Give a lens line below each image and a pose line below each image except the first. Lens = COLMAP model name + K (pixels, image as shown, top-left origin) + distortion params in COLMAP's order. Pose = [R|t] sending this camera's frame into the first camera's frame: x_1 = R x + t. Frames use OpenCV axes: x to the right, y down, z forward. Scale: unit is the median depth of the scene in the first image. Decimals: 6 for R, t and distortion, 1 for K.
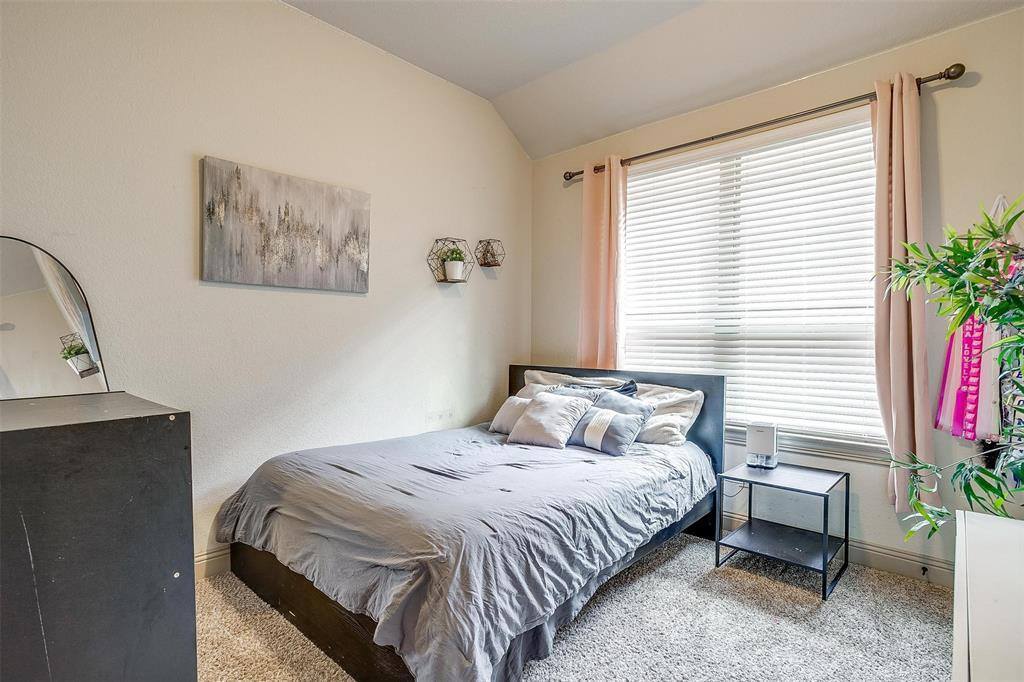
lens RADIAL K [[501.6, 0, 513.6], [0, 501.6, 341.6], [0, 0, 1]] dist [-0.054235, 0.031332]
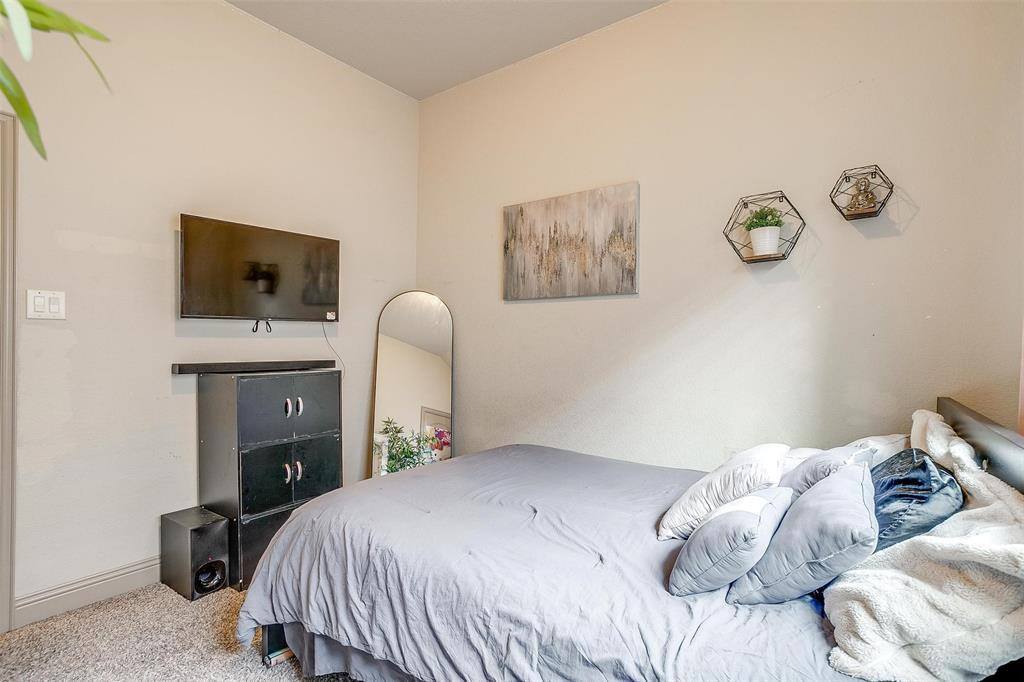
lens RADIAL K [[501.6, 0, 513.6], [0, 501.6, 341.6], [0, 0, 1]] dist [-0.054235, 0.031332]
pose [[0.103942, 0.000251, -0.994583, 0.658743], [-0.011864, 0.999929, -0.000987, -0.007688], [0.994513, 0.011903, 0.103938, 0.792915]]
